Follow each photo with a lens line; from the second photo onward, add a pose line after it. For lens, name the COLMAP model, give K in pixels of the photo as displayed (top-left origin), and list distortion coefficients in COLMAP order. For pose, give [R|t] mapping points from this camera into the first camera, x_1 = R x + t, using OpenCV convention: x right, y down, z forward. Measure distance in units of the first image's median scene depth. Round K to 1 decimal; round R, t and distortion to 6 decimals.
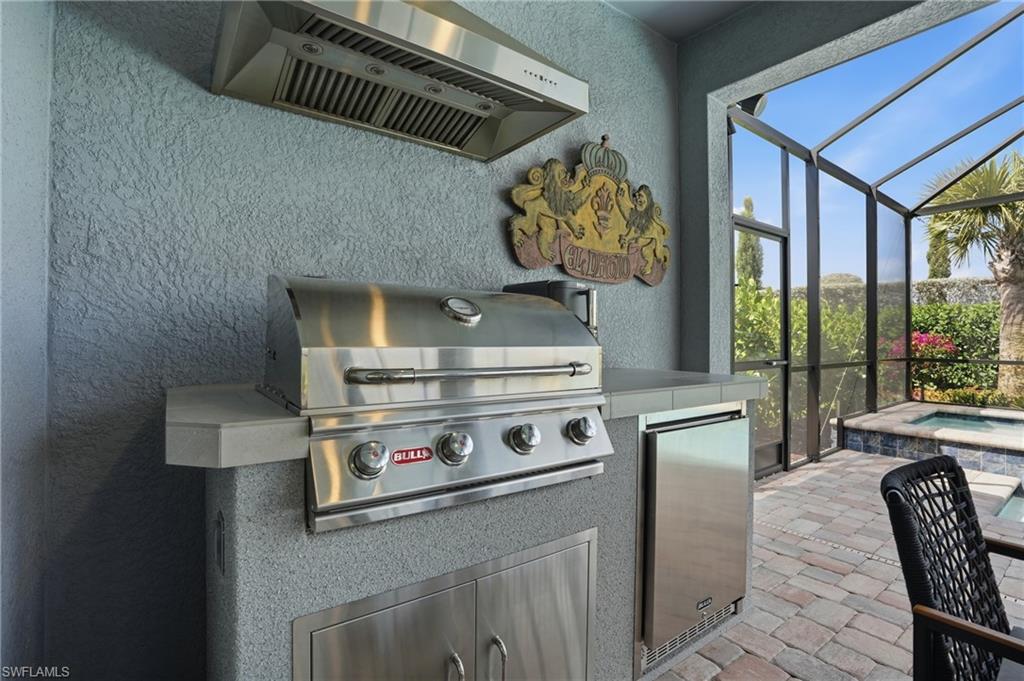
lens RADIAL K [[476.3, 0, 514.7], [0, 476.3, 342.3], [0, 0, 1]] dist [-0.072503, 0.028467]
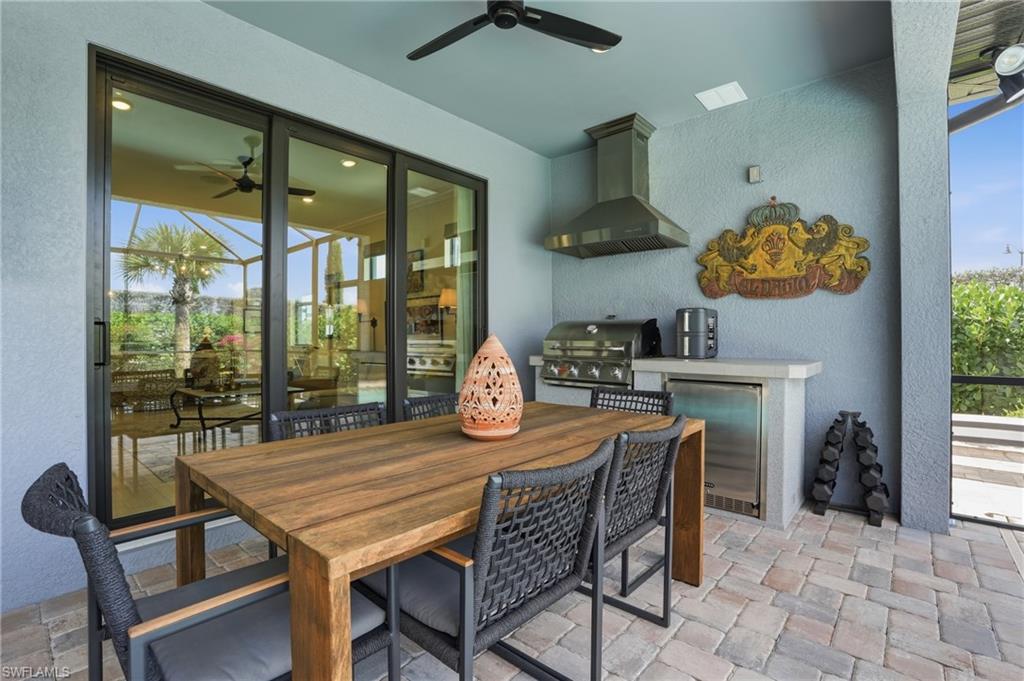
lens RADIAL K [[476.3, 0, 514.7], [0, 476.3, 342.3], [0, 0, 1]] dist [-0.072503, 0.028467]
pose [[0.213696, 0.002940, -0.976896, 1.403797], [-0.002098, 0.999995, 0.002550, 0.004138], [0.976898, 0.001505, 0.213701, -0.079850]]
